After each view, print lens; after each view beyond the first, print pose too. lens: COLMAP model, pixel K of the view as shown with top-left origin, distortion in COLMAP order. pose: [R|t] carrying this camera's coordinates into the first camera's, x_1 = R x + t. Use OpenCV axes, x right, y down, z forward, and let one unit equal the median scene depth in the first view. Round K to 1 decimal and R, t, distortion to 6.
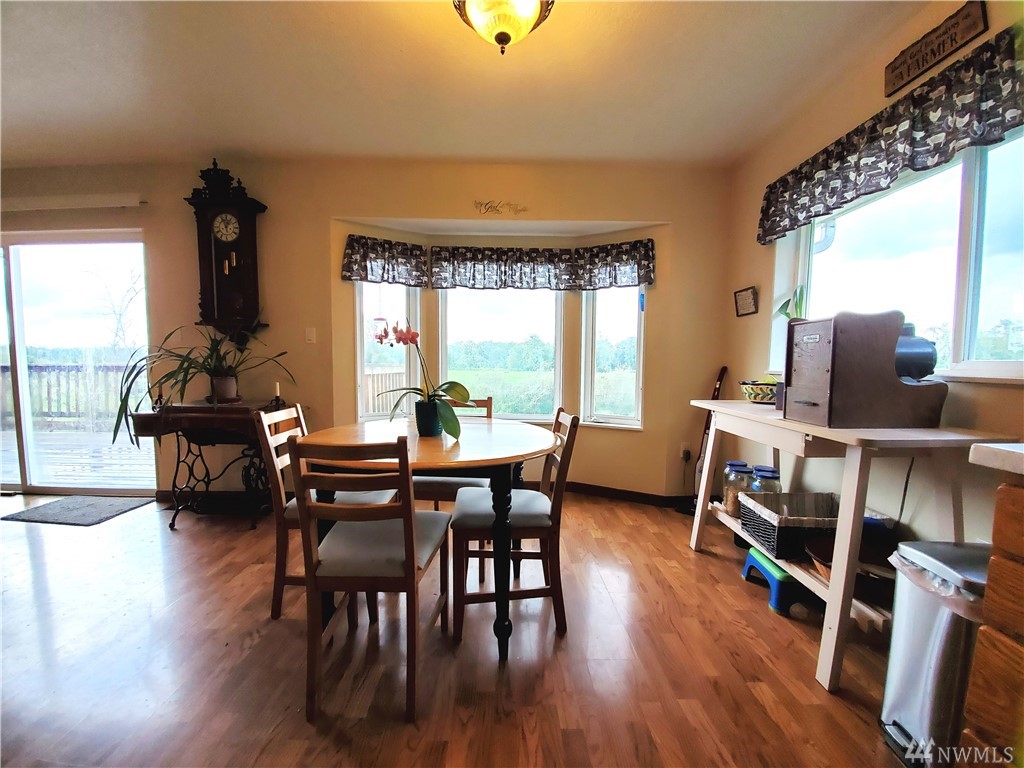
lens RADIAL K [[403.6, 0, 507.5], [0, 403.6, 395.5], [0, 0, 1]] dist [0.010045, -0.015555]
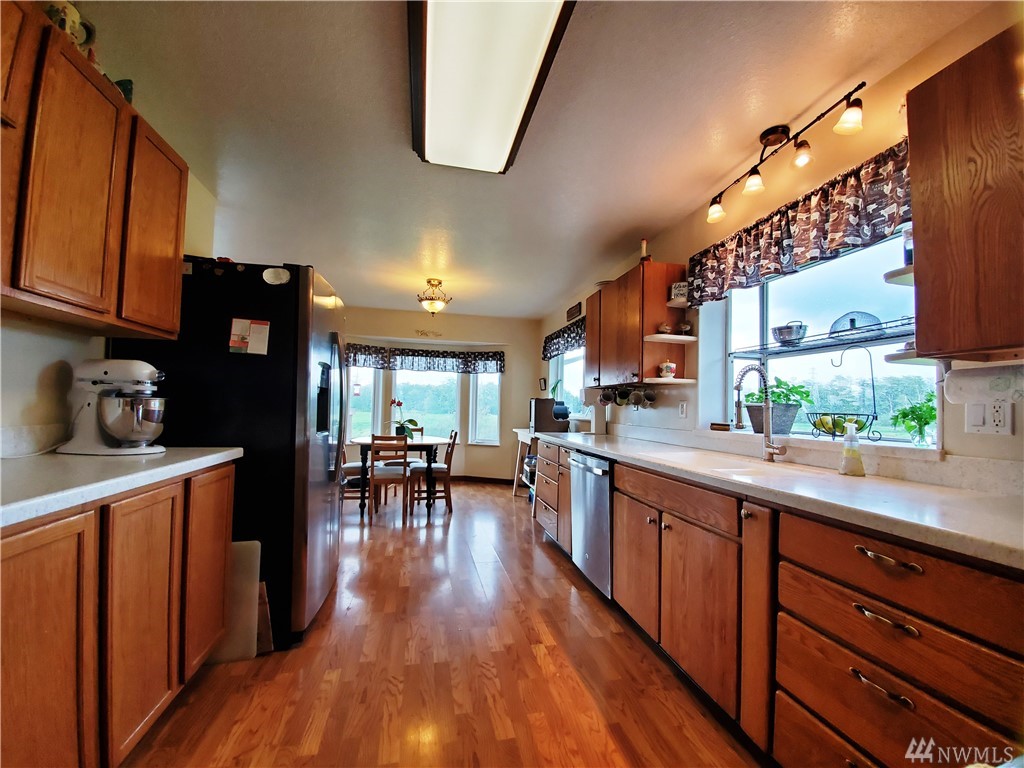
lens RADIAL K [[403.6, 0, 507.5], [0, 403.6, 395.5], [0, 0, 1]] dist [0.010045, -0.015555]
pose [[0.979046, 0.021769, 0.202473, -0.029491], [-0.000363, 0.994455, -0.105163, 0.049091], [-0.203639, 0.102886, 0.973625, -0.918861]]
